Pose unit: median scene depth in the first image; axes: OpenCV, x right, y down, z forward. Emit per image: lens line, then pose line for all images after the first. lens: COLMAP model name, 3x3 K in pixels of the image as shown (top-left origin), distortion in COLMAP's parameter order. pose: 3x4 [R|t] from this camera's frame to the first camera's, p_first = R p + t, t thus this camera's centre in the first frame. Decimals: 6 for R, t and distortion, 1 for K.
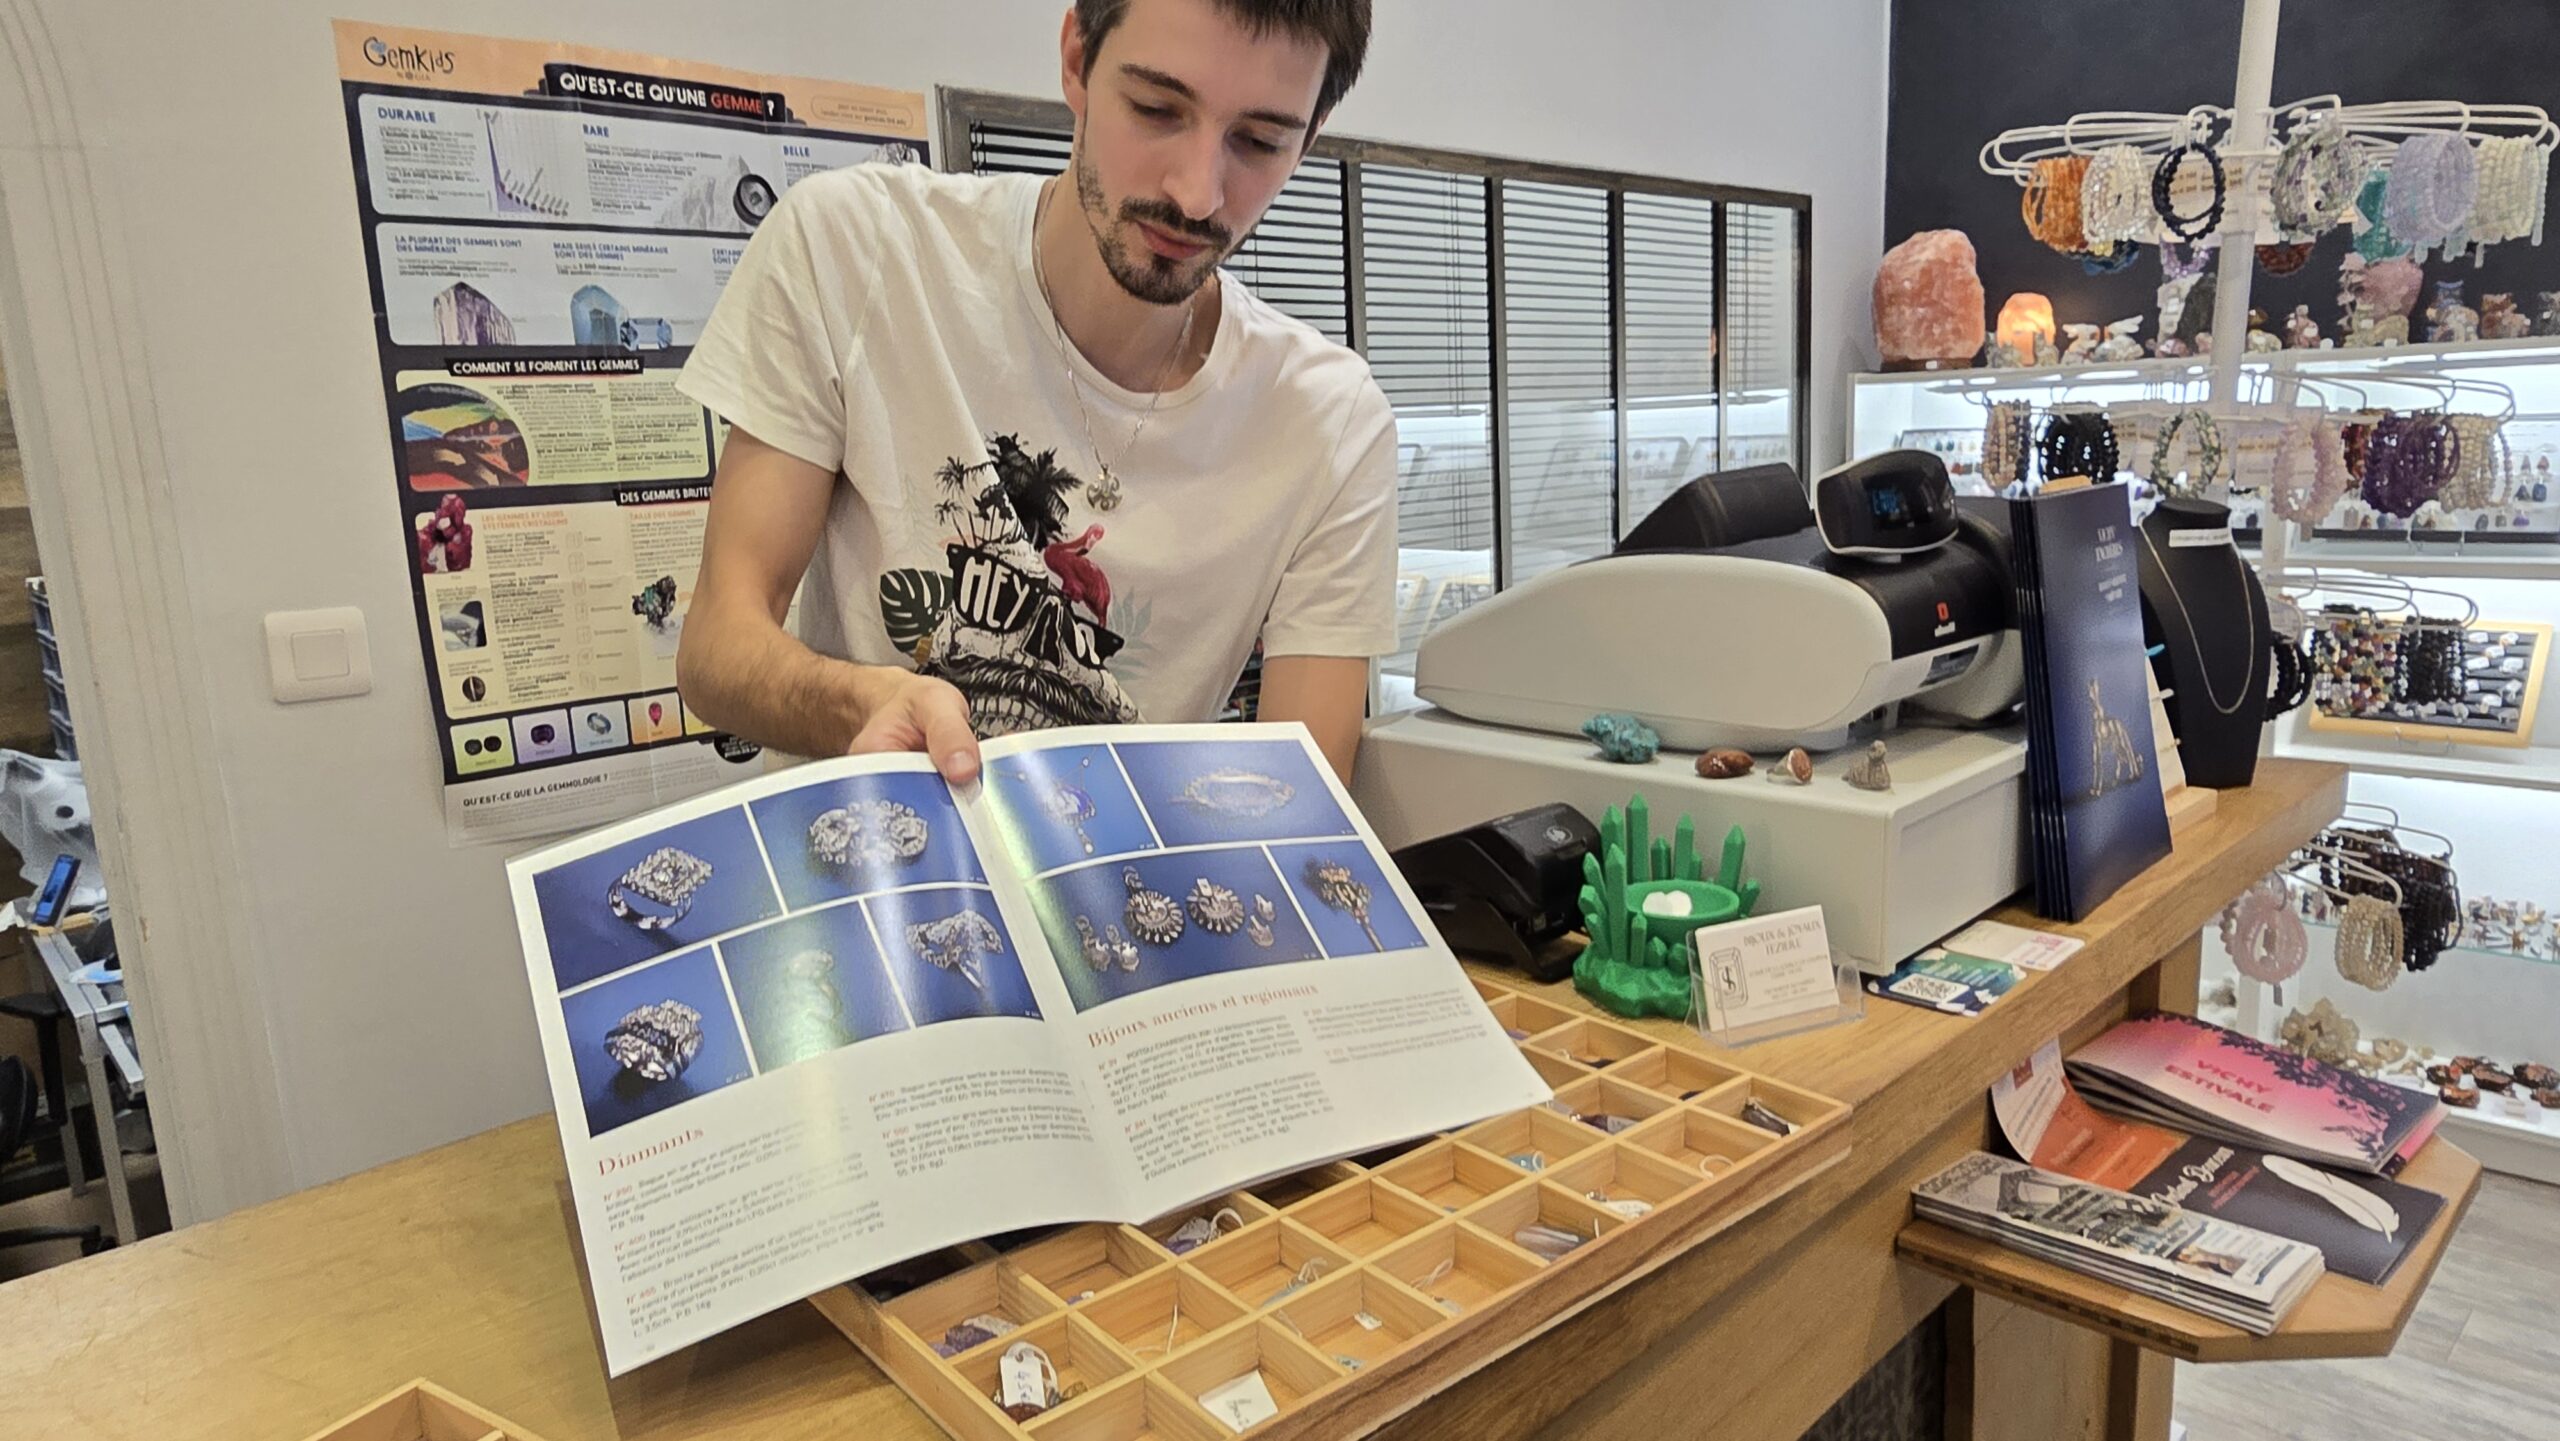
lens RADIAL K [[1599.5, 0, 1296.6], [0, 1599.5, 721.6], [0, 0, 1]] dist [-0.004840, -0.000089]
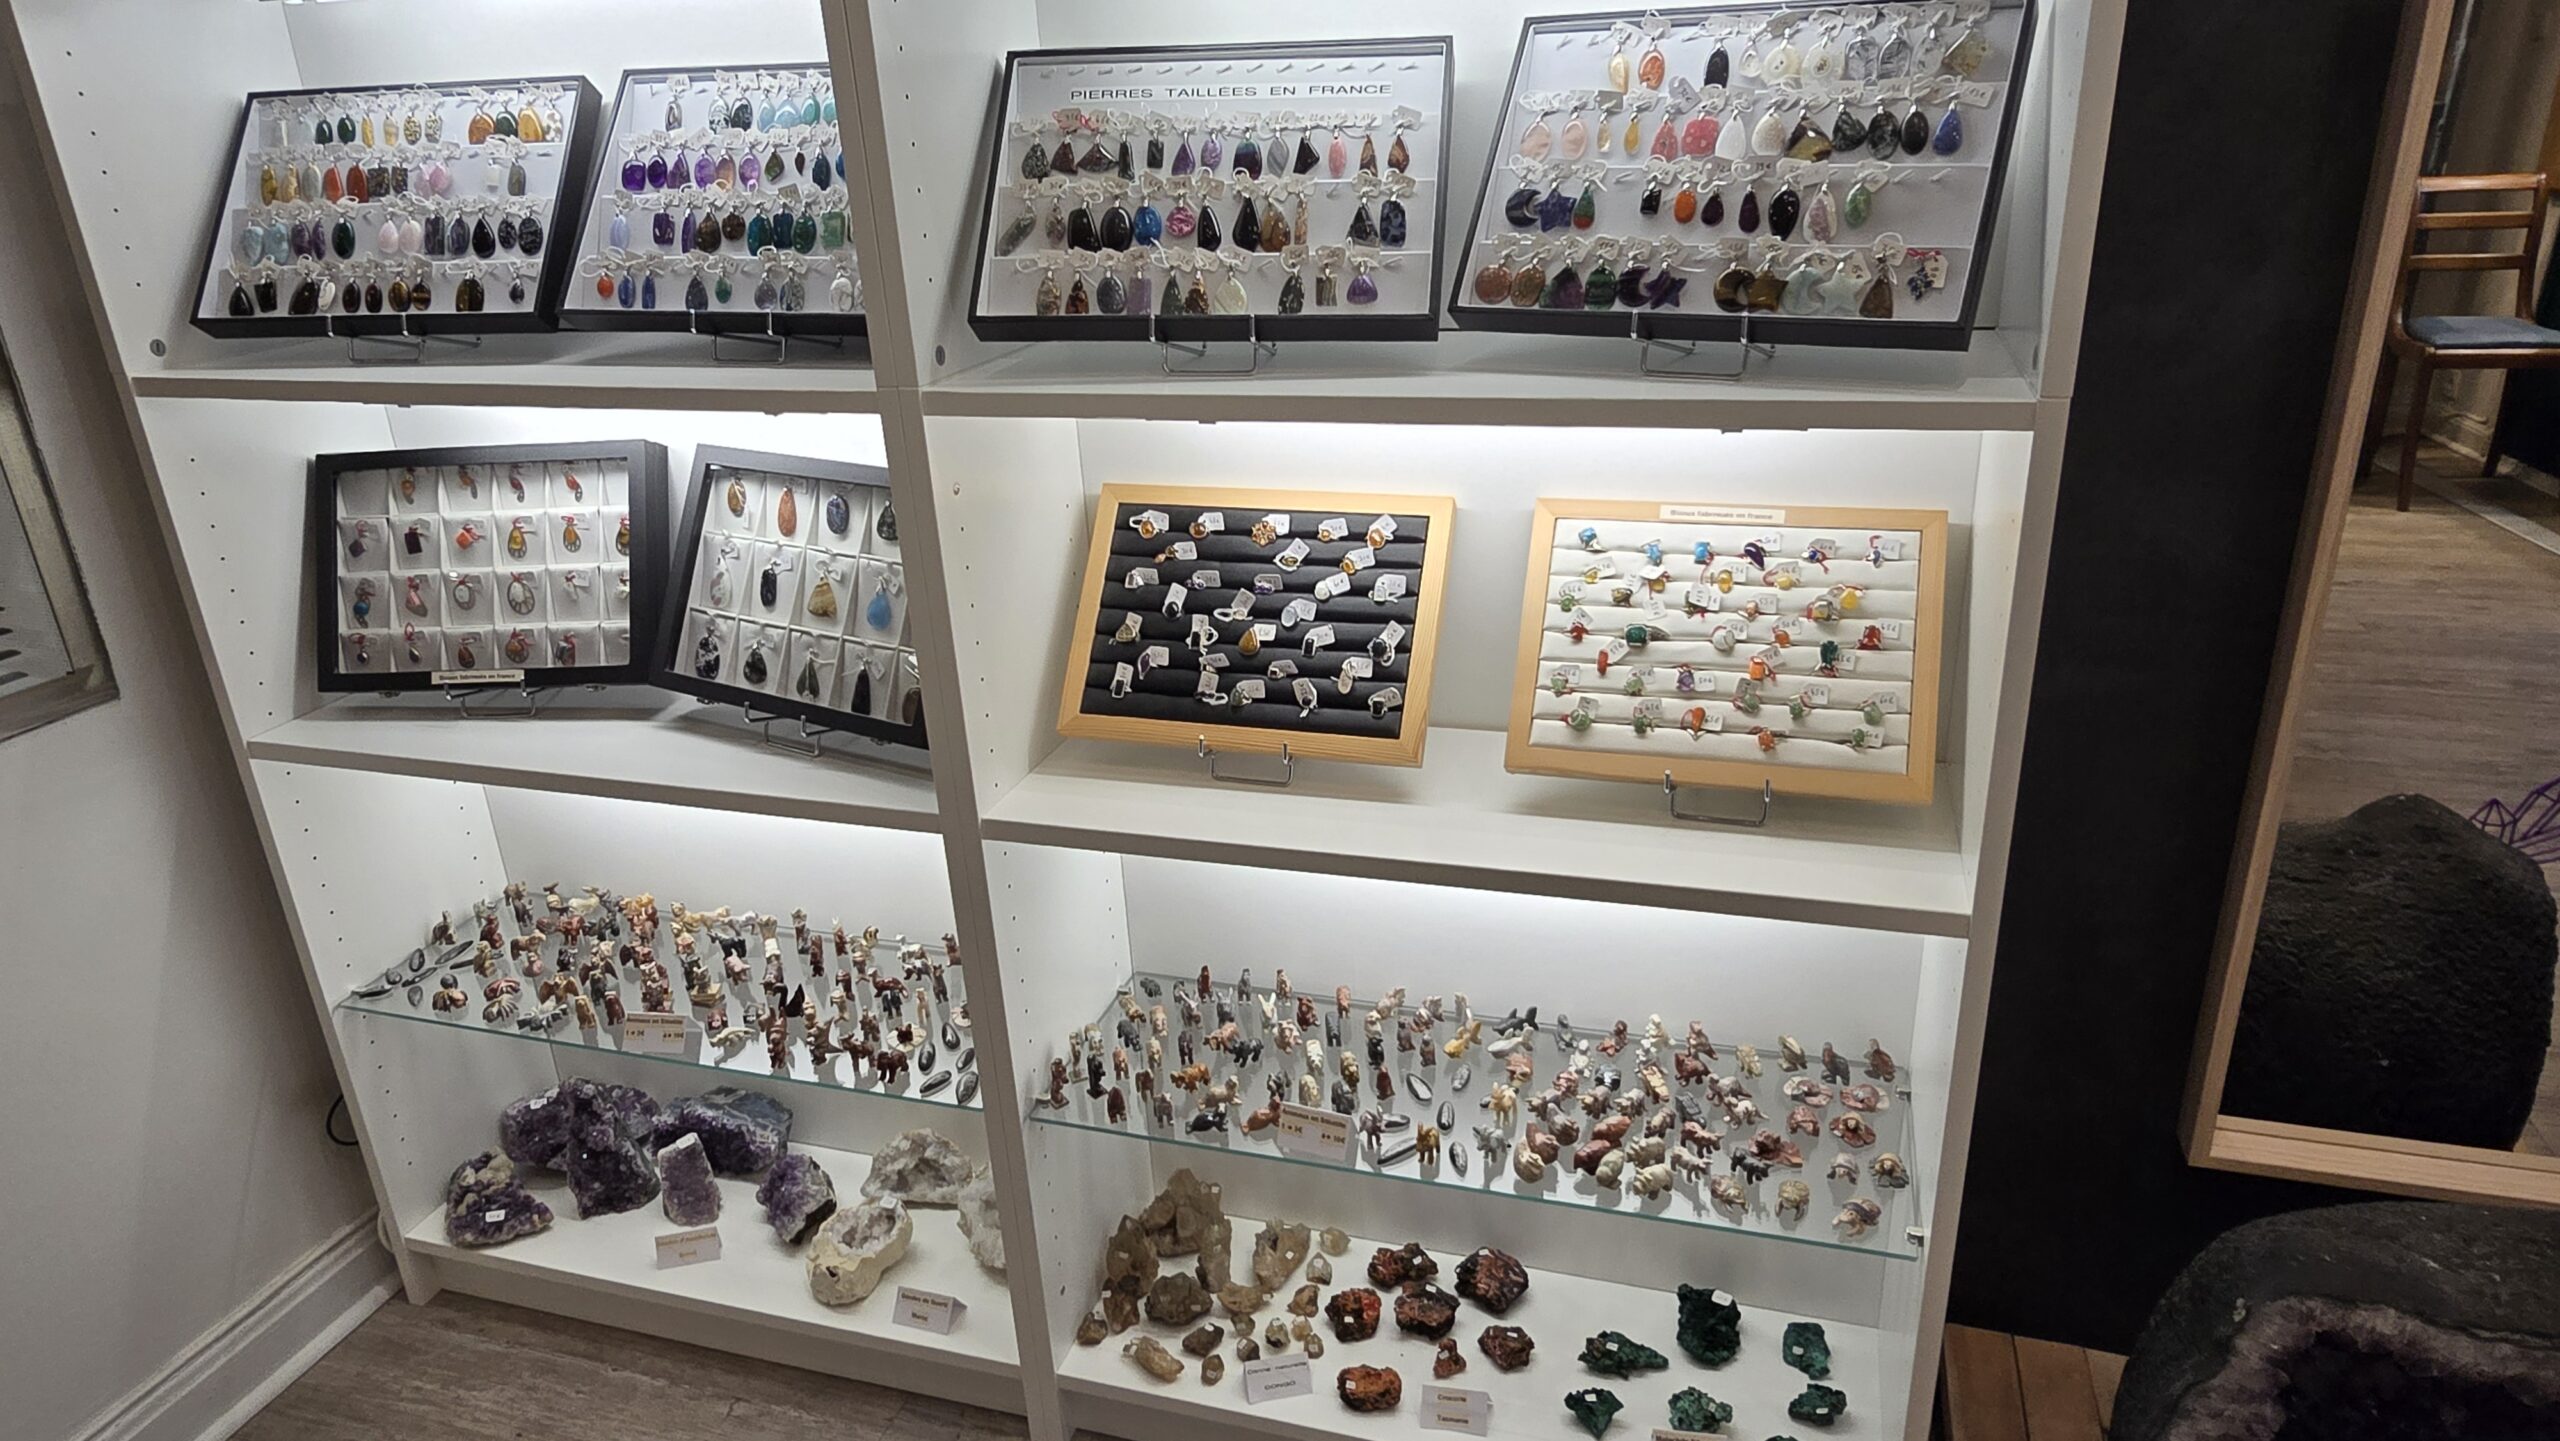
lens RADIAL K [[1599.5, 0, 1296.6], [0, 1599.5, 721.6], [0, 0, 1]] dist [-0.004840, -0.000089]
pose [[0.882402, -0.160066, 0.442432, 0.511805], [0.084437, 0.978959, 0.185770, -0.088356], [-0.462858, -0.126566, 0.877350, 0.576164]]
